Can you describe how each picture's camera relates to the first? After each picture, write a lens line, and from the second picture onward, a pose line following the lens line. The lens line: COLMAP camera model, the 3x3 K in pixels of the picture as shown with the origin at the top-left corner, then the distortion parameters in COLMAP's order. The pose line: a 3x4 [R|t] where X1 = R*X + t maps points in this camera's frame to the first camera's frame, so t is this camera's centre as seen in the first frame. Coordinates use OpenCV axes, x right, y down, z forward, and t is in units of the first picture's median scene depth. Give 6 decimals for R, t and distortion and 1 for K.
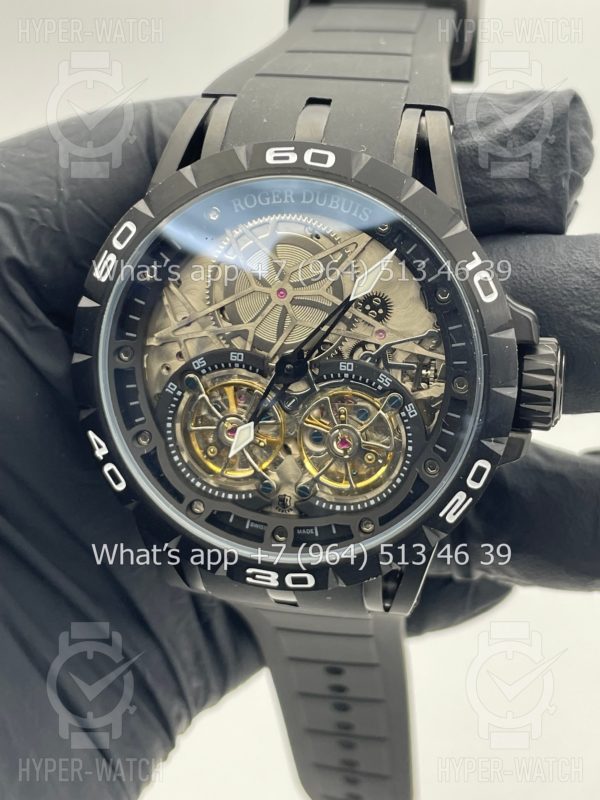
lens RADIAL K [[1260.1, 0, 297.5], [0, 1260.1, 394.7], [0, 0, 1]] dist [0.082038, 0.000000]
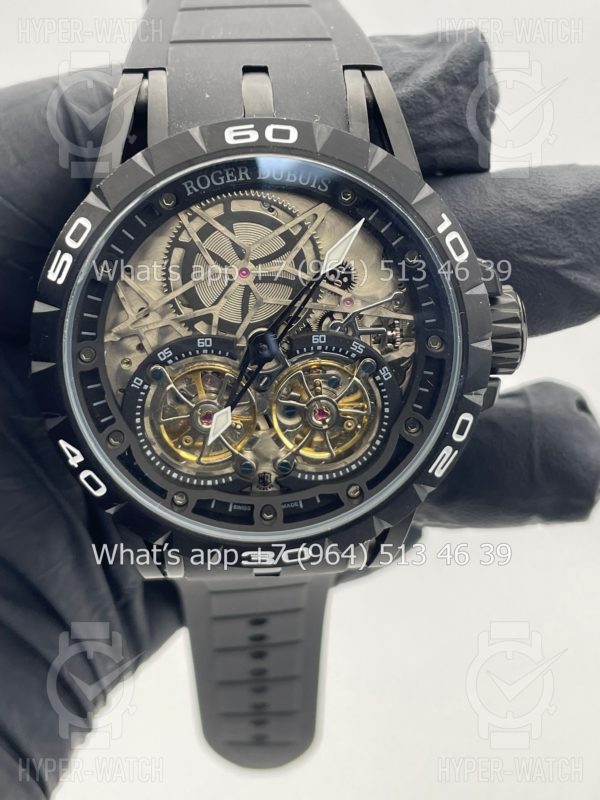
lens RADIAL K [[1260.1, 0, 306.7], [0, 1260.1, 397.2], [0, 0, 1]] dist [0.082038, 0.000000]
pose [[0.960204, -0.144879, 0.238786, -0.212212], [0.122059, 0.986650, 0.107810, -0.084411], [-0.251218, -0.074373, 0.965069, 0.038014]]
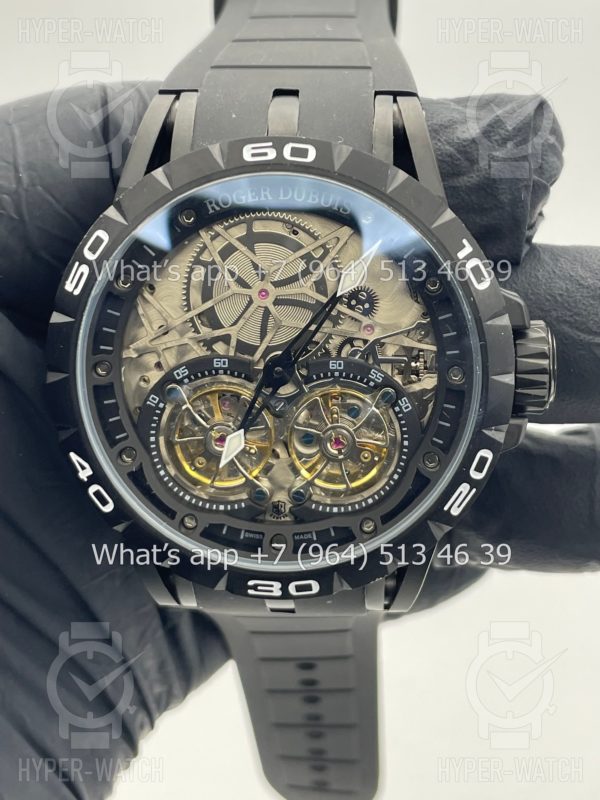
lens RADIAL K [[1260.1, 0, 303.2], [0, 1260.1, 394.3], [0, 0, 1]] dist [0.082038, 0.000000]
pose [[0.990369, -0.078299, 0.114191, -0.098209], [0.076331, 0.996851, 0.021505, -0.022279], [-0.115515, -0.012581, 0.993226, 0.036589]]
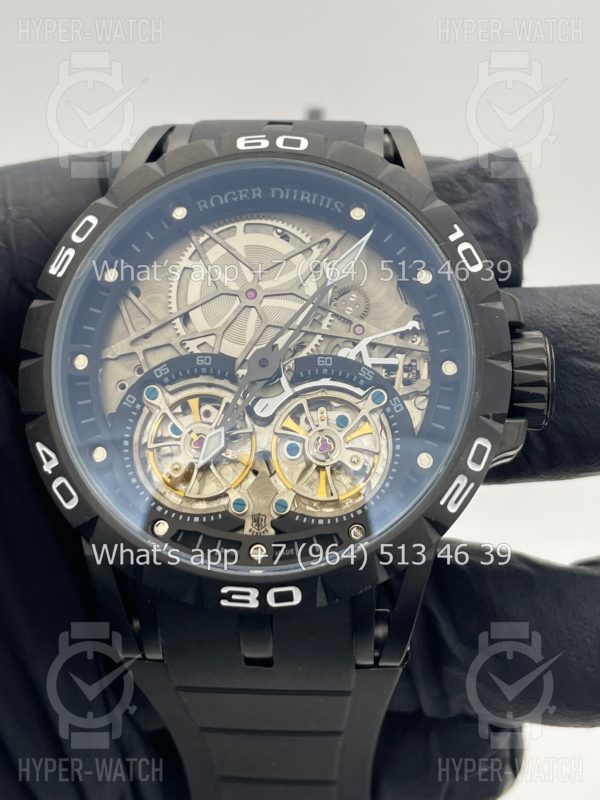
lens RADIAL K [[1260.1, 0, 303.7], [0, 1260.1, 400.7], [0, 0, 1]] dist [0.082038, 0.000000]
pose [[0.990304, -0.002707, 0.138894, -0.104504], [0.053530, 0.930041, -0.363536, 0.337509], [-0.128193, 0.367446, 0.921168, 0.154513]]
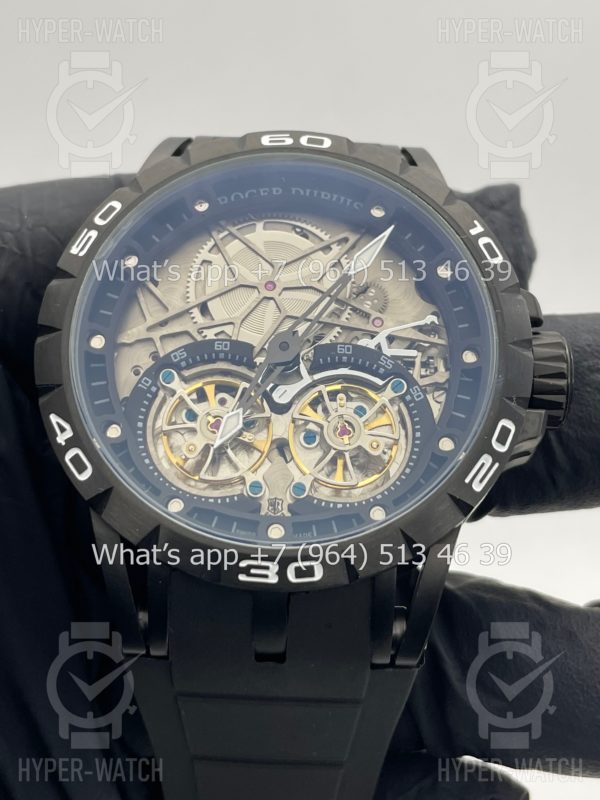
lens RADIAL K [[1260.1, 0, 298.5], [0, 1260.1, 400.8], [0, 0, 1]] dist [0.082038, 0.000000]
pose [[0.979724, 0.054269, 0.192861, -0.168746], [0.054144, 0.855082, -0.515658, 0.479468], [-0.192896, 0.515645, 0.834806, 0.250456]]
